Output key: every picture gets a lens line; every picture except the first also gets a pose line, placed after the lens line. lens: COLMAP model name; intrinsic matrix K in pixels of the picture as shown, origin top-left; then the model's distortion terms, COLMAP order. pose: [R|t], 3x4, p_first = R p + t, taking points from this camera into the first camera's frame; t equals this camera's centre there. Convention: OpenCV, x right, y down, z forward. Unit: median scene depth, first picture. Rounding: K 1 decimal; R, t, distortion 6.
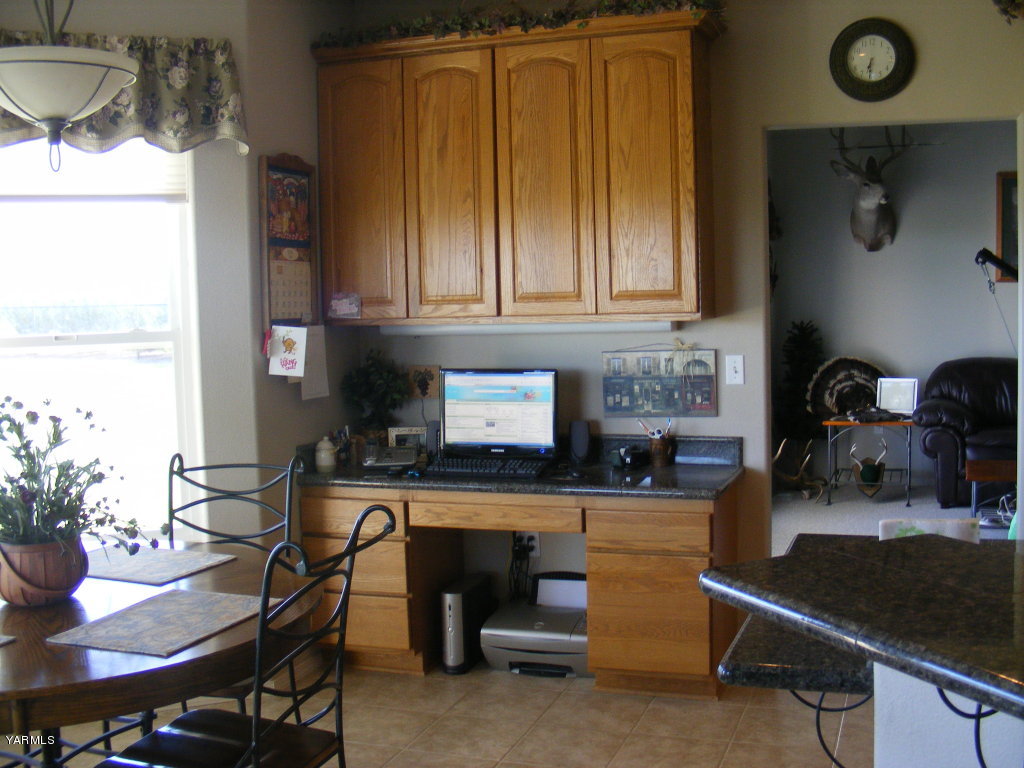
lens RADIAL K [[1160.4, 0, 512.8], [0, 1160.4, 377.6], [0, 0, 1]] dist [-0.187944, 0.000000]
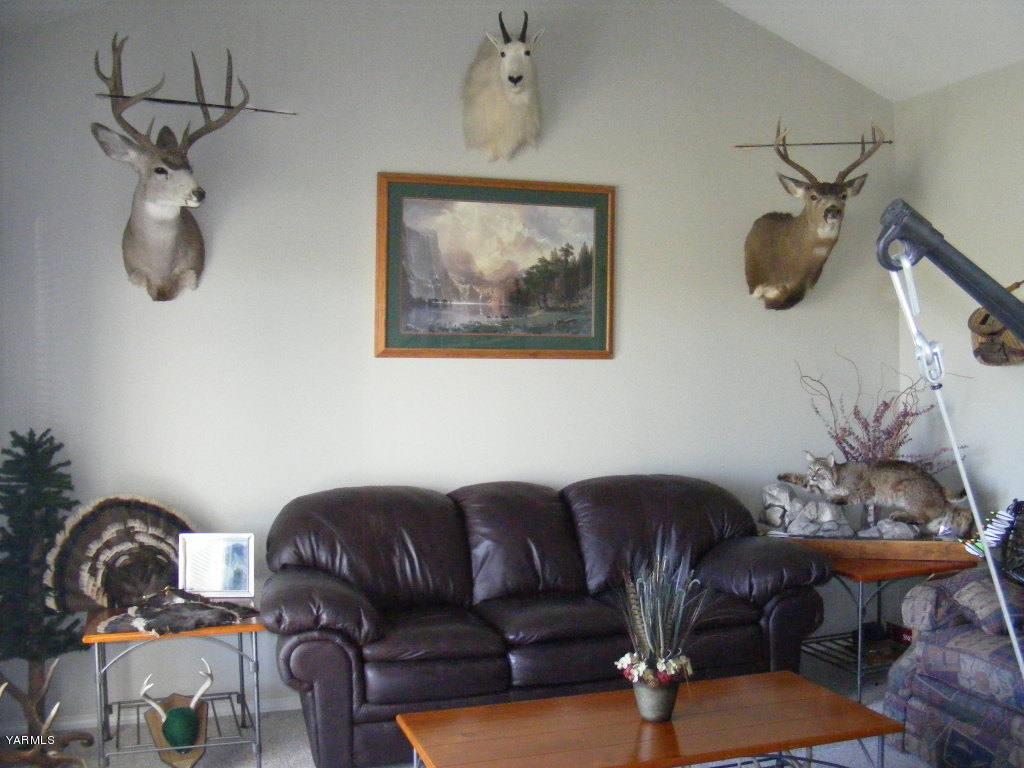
lens RADIAL K [[1174.4, 0, 513.8], [0, 1174.4, 381.3], [0, 0, 1]] dist [-0.153128, 0.000000]
pose [[0.785561, 0.005629, 0.618758, 0.105411], [0.033690, 0.998086, -0.051853, -0.037584], [-0.617866, 0.061580, 0.783868, 0.464997]]
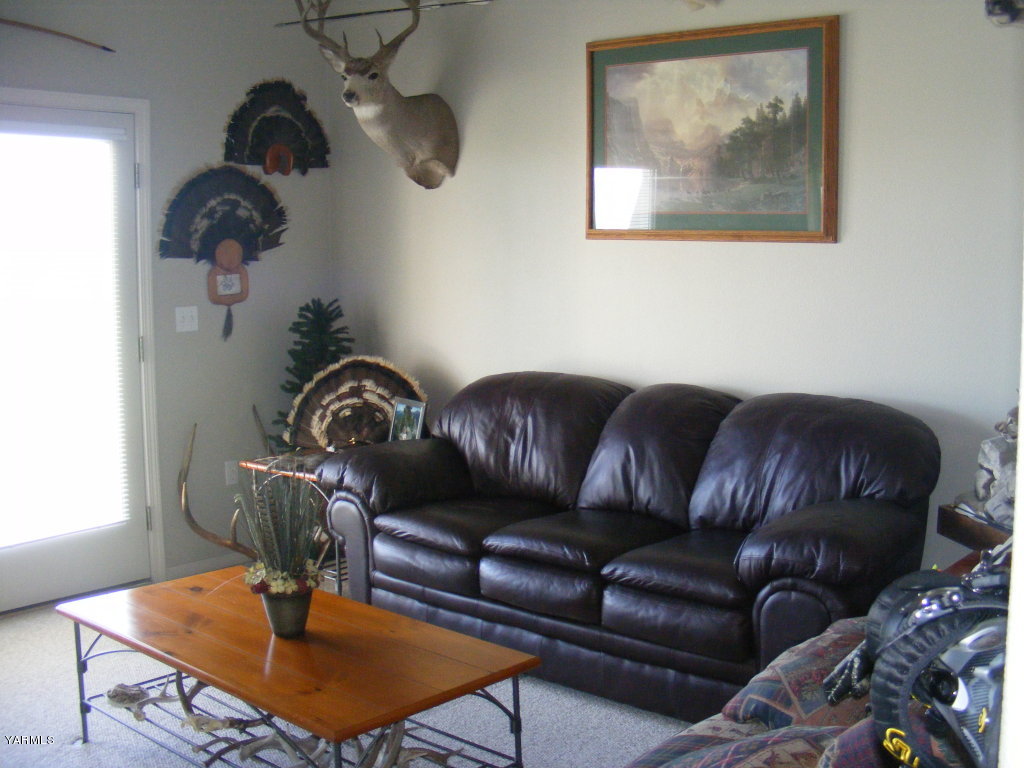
lens RADIAL K [[1160.4, 0, 512.3], [0, 1160.4, 383.4], [0, 0, 1]] dist [-0.187944, 0.000000]
pose [[0.929431, 0.061903, -0.363766, 0.601397], [-0.045556, 0.997536, 0.053357, -0.042232], [0.366173, -0.033020, 0.929961, 0.441642]]
